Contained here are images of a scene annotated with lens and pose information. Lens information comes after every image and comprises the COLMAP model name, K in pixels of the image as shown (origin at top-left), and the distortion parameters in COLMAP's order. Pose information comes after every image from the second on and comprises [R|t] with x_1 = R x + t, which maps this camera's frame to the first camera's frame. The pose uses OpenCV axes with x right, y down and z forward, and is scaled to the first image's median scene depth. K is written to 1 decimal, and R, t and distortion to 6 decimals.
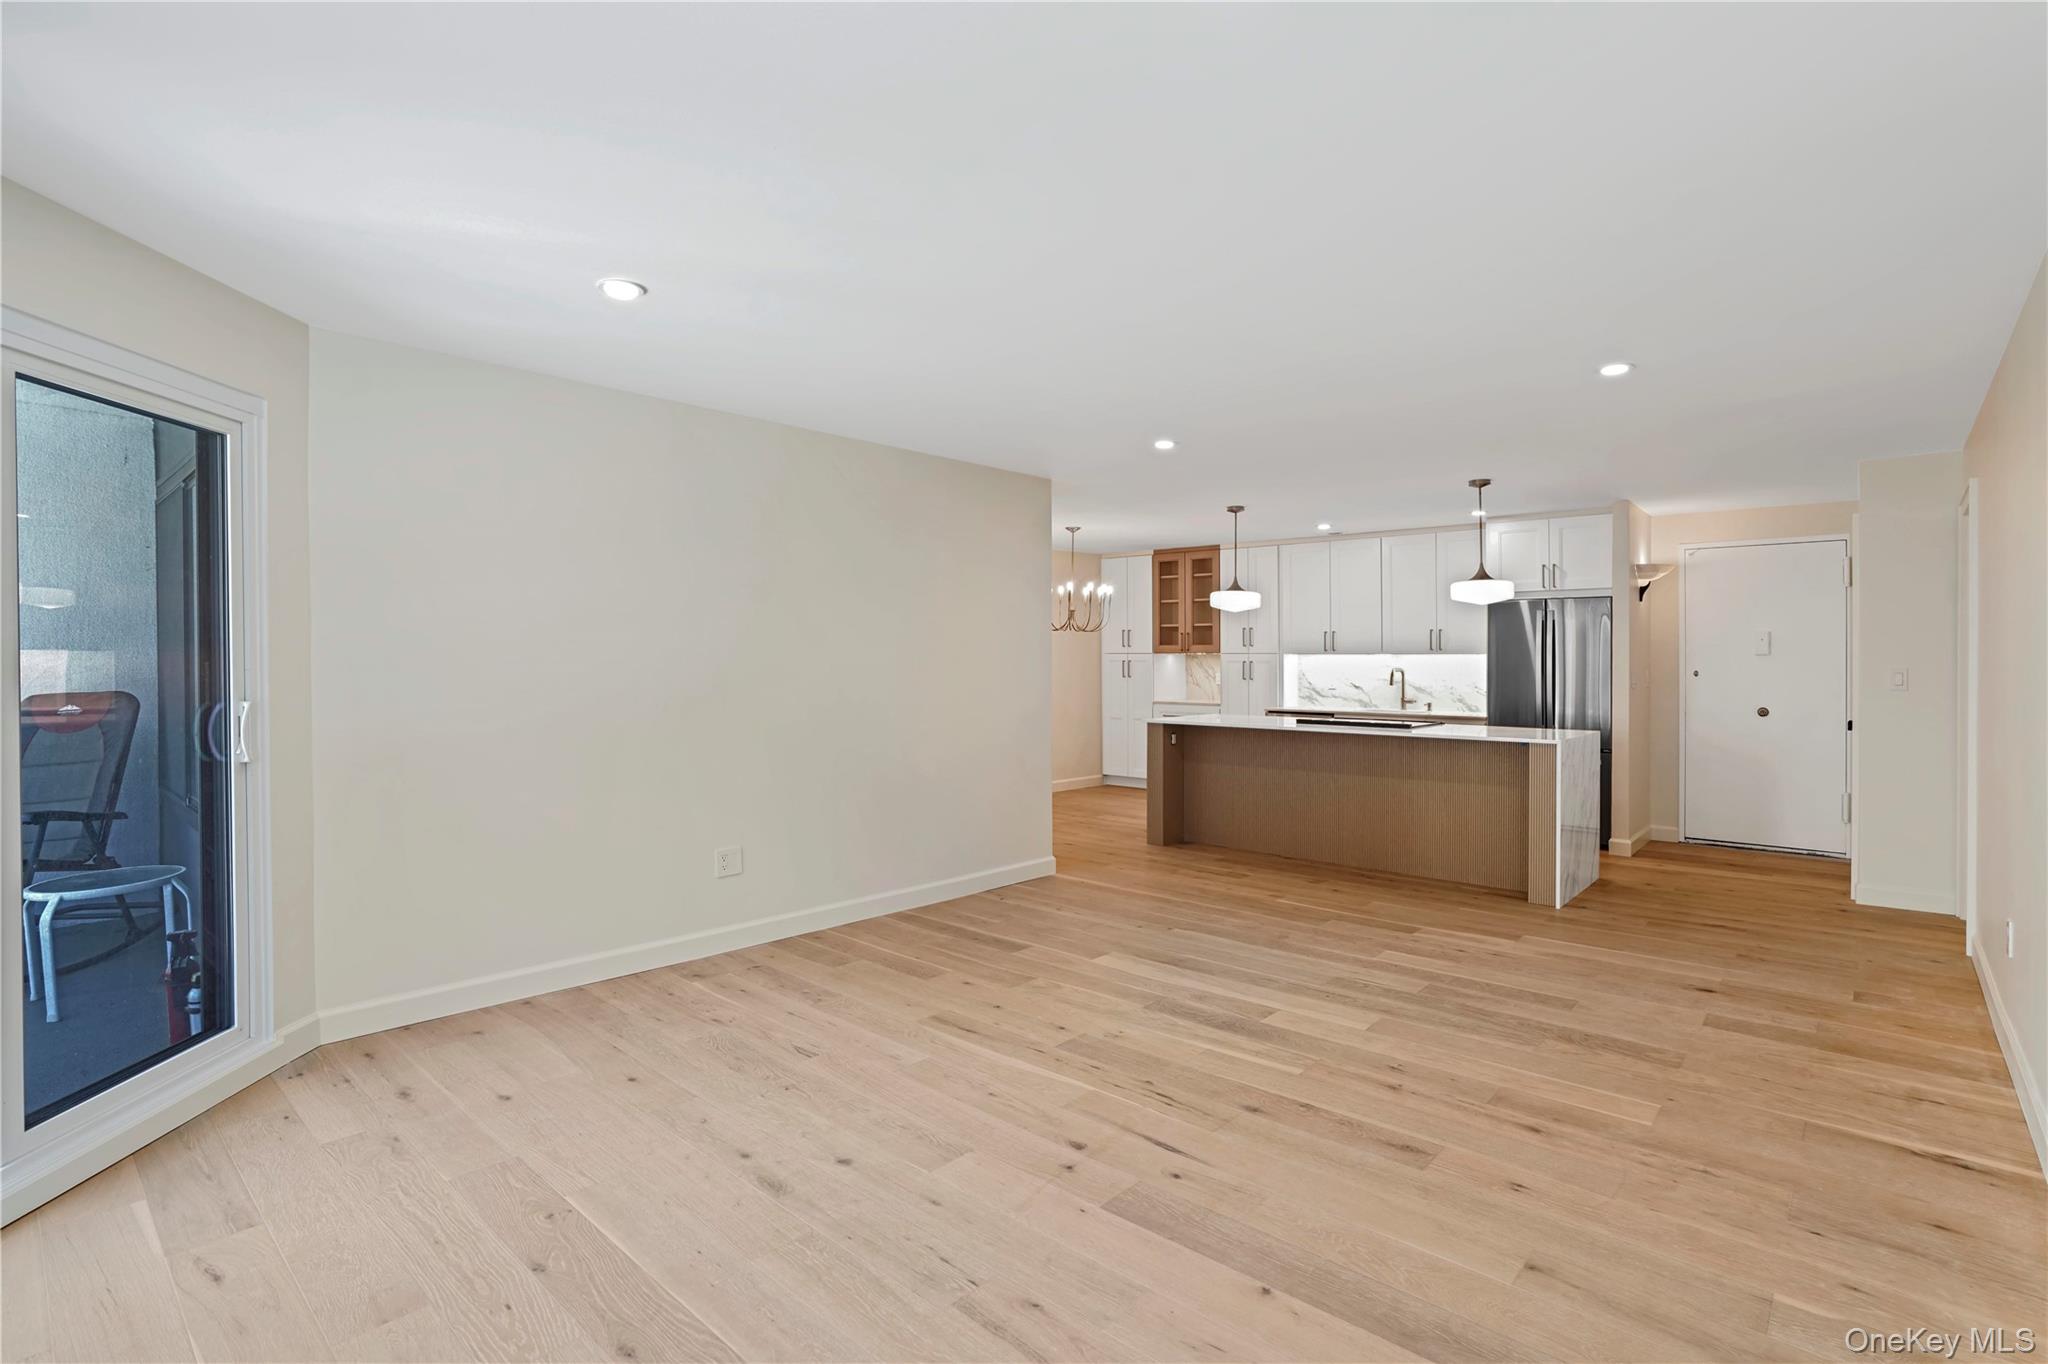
lens RADIAL K [[955.8, 0, 1037.0], [0, 955.8, 671.0], [0, 0, 1]] dist [-0.054911, 0.030507]
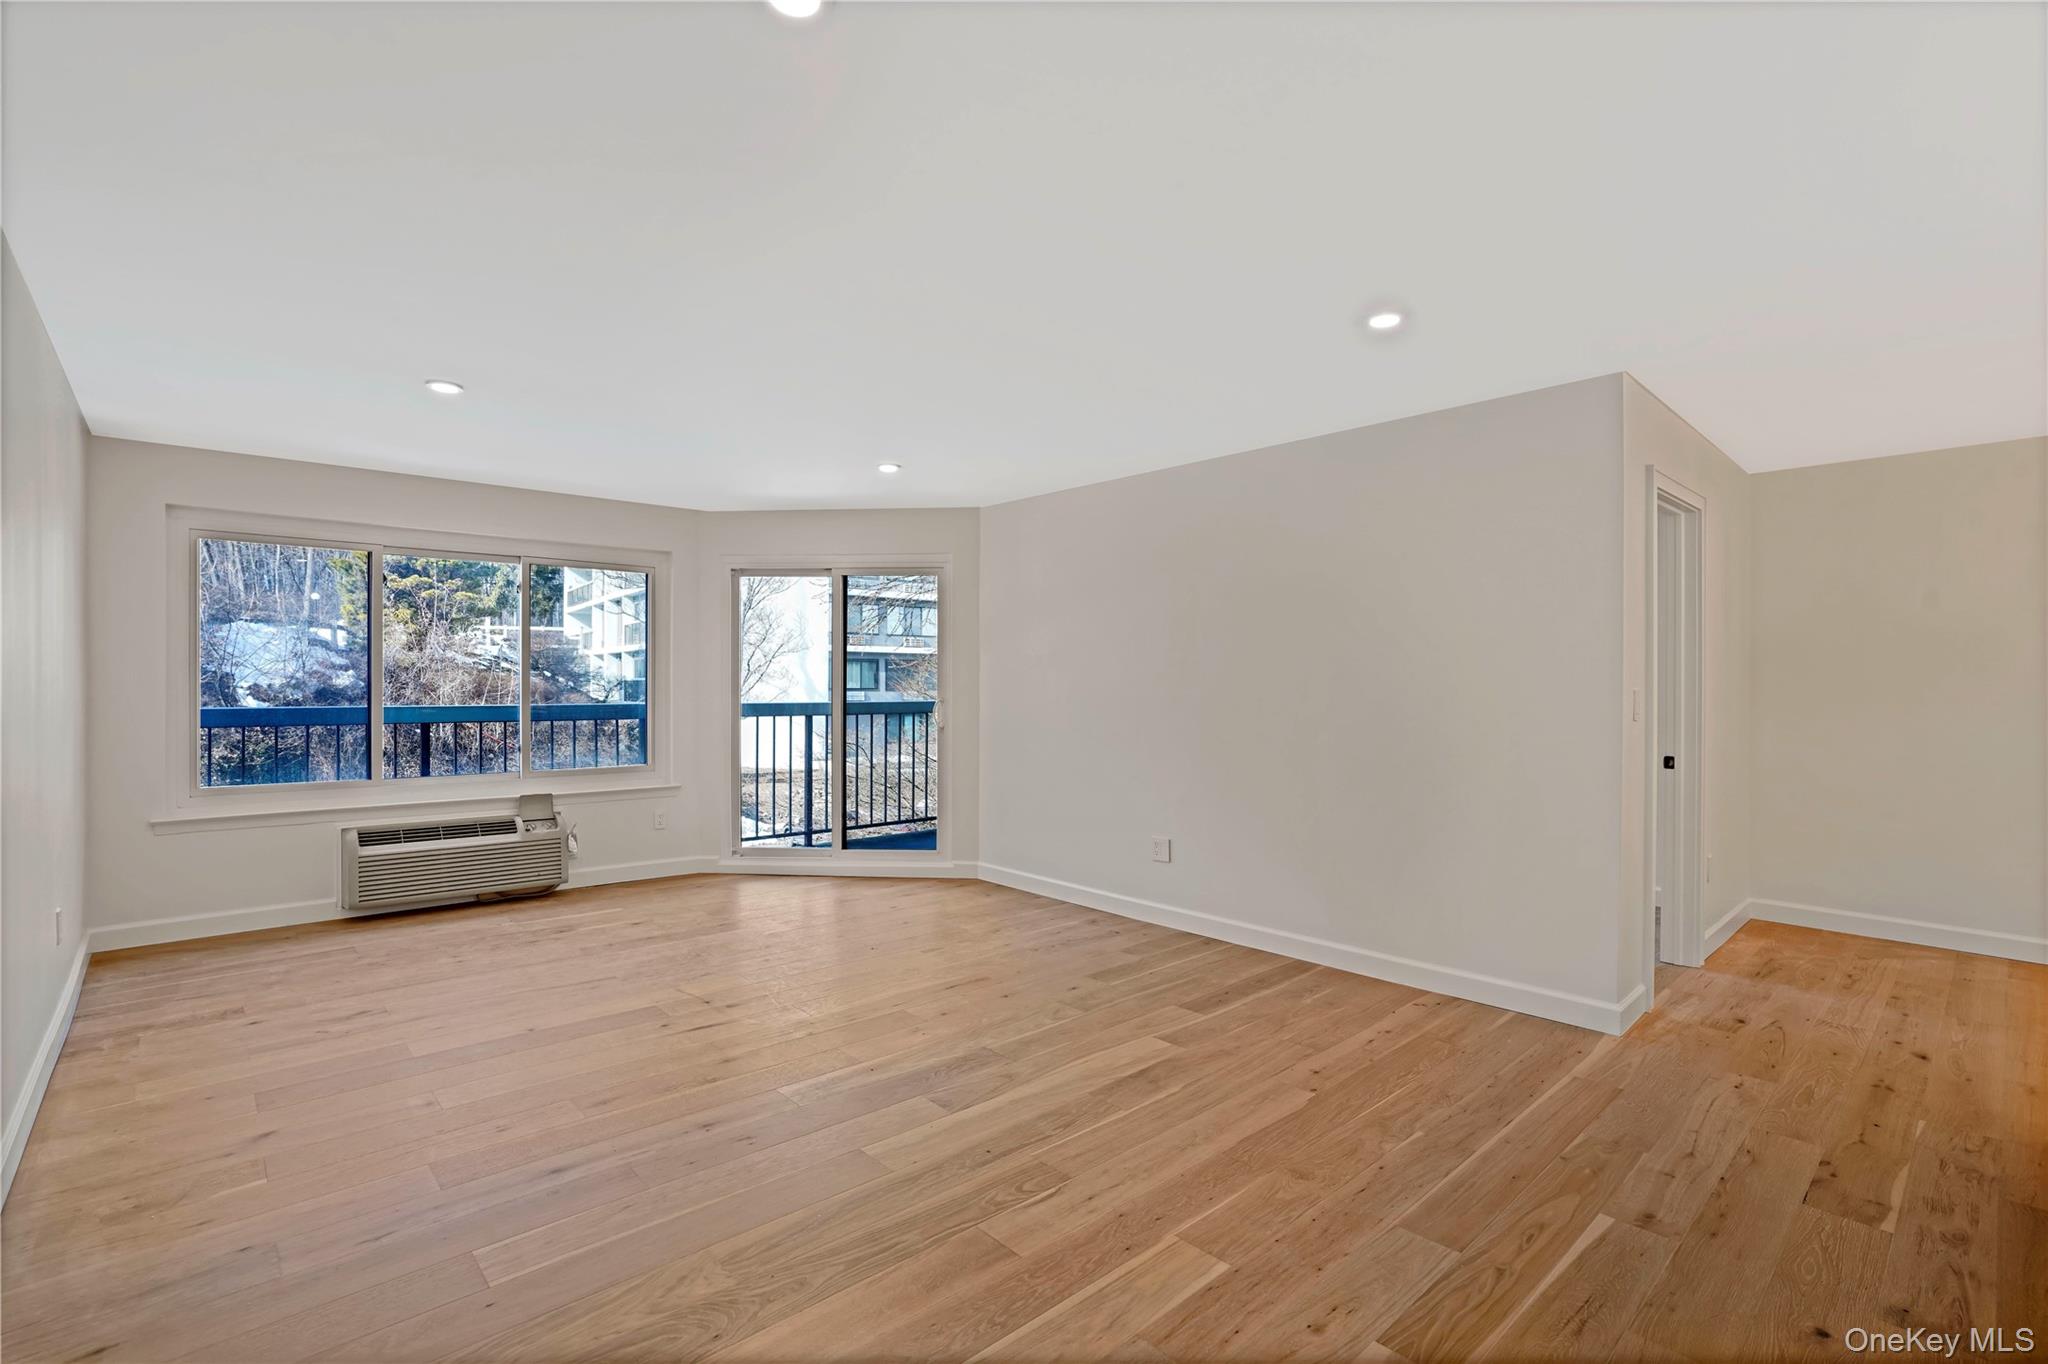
lens RADIAL K [[948.2, 0, 1036.6], [0, 948.2, 687.4], [0, 0, 1]] dist [-0.061183, 0.029252]
pose [[-0.093377, -0.000516, -0.995631, 0.525686], [-0.014650, 0.999892, 0.000856, 0.000895], [0.995523, 0.014666, -0.093375, 0.582017]]
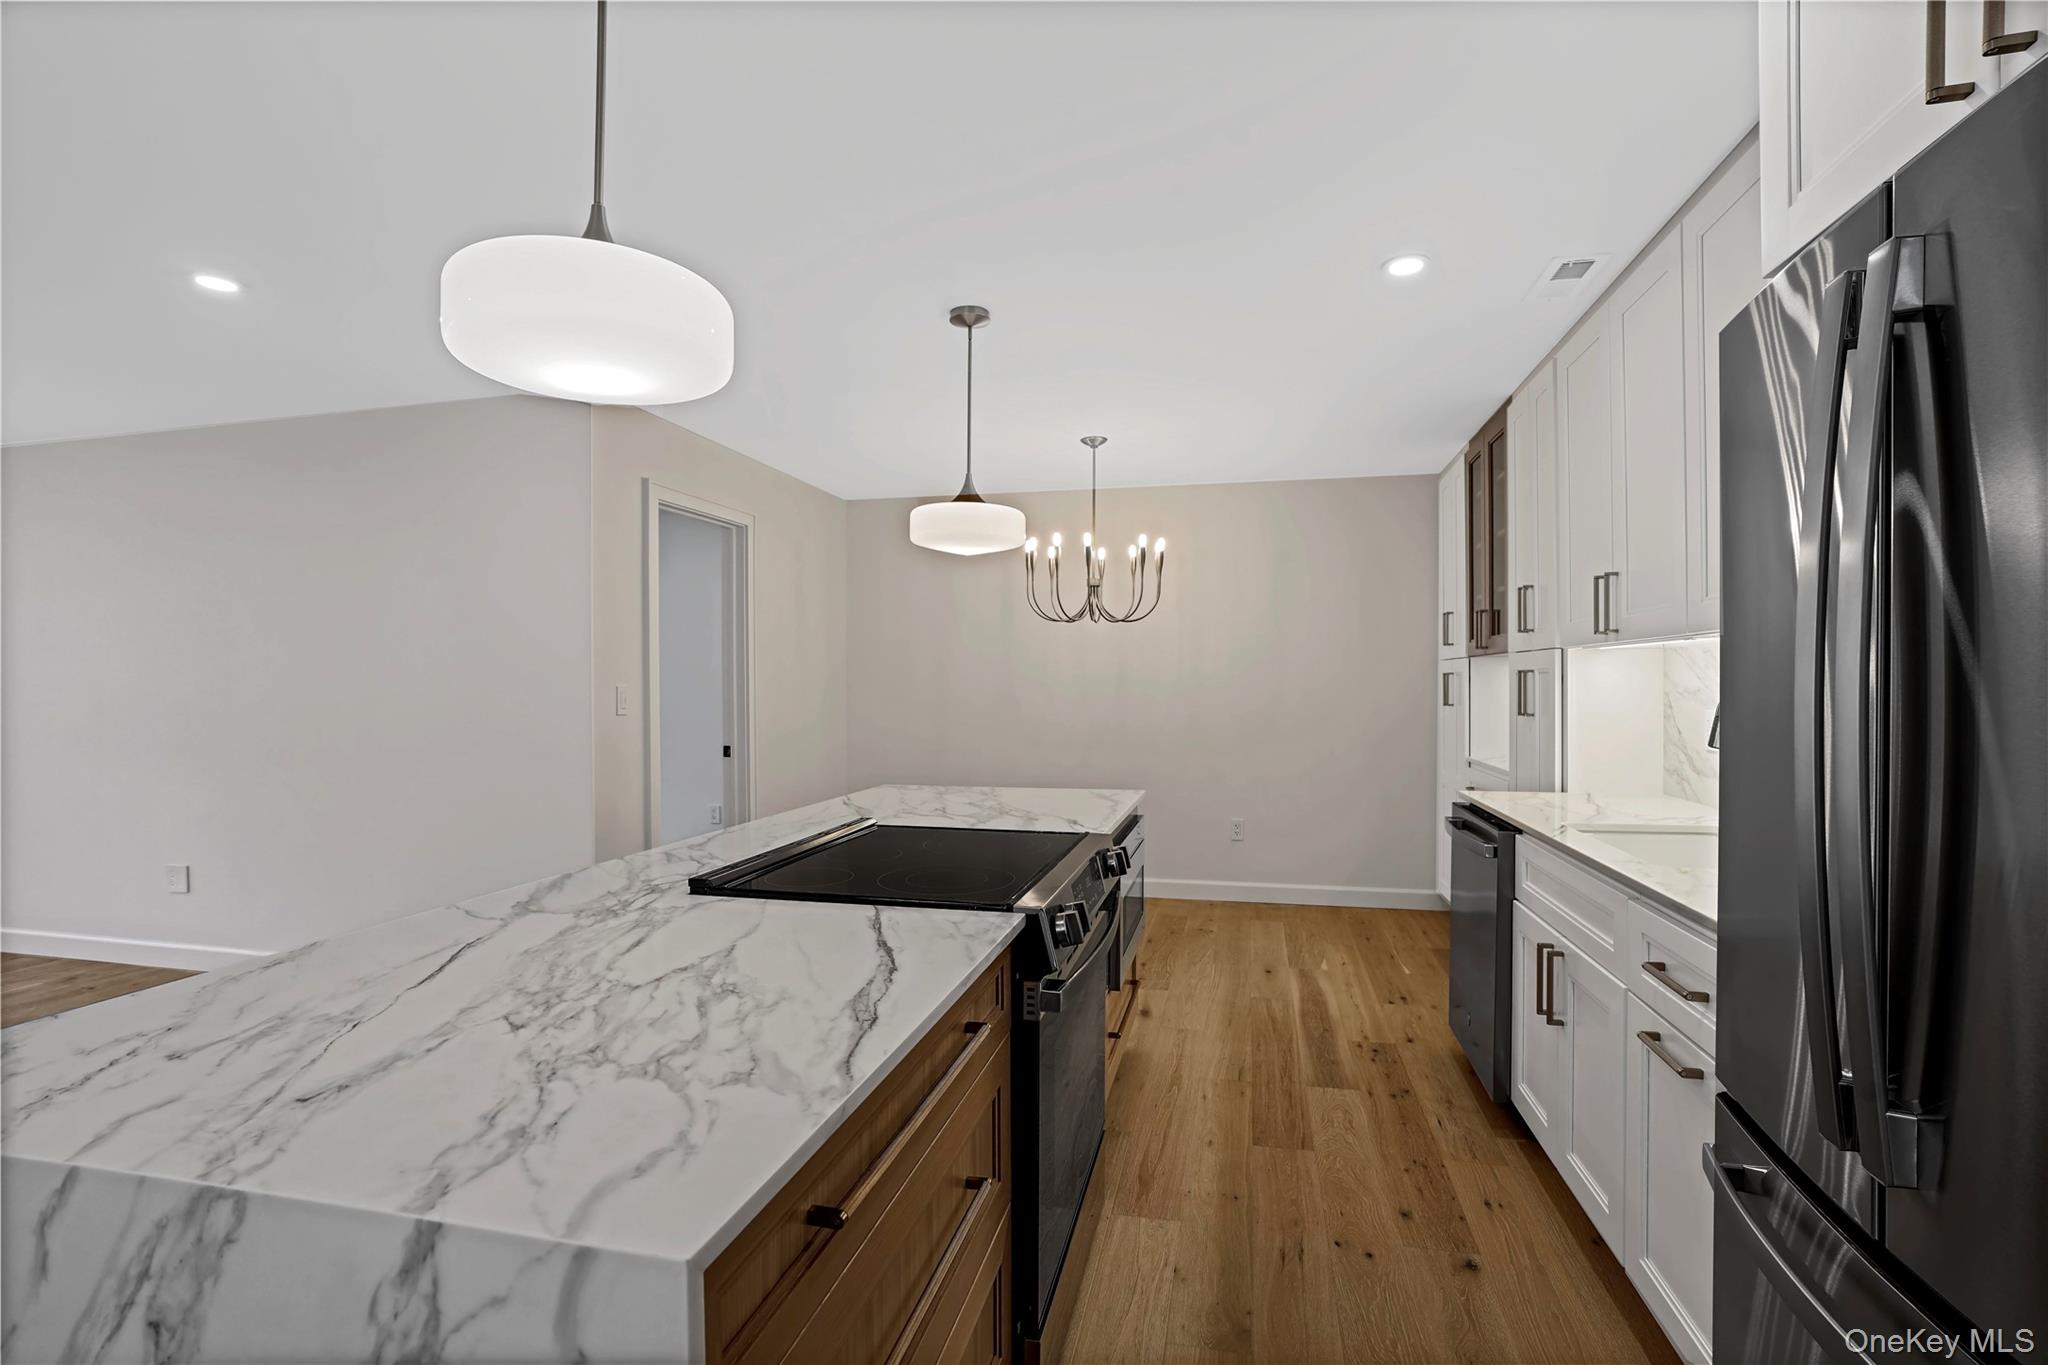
lens RADIAL K [[933.1, 0, 1042.0], [0, 933.1, 691.7], [0, 0, 1]] dist [-0.054341, 0.025682]
pose [[0.493339, 0.003633, -0.869830, 0.581212], [-0.004459, 0.999989, 0.001647, -0.001009], [0.869826, 0.003066, 0.493349, 0.808029]]
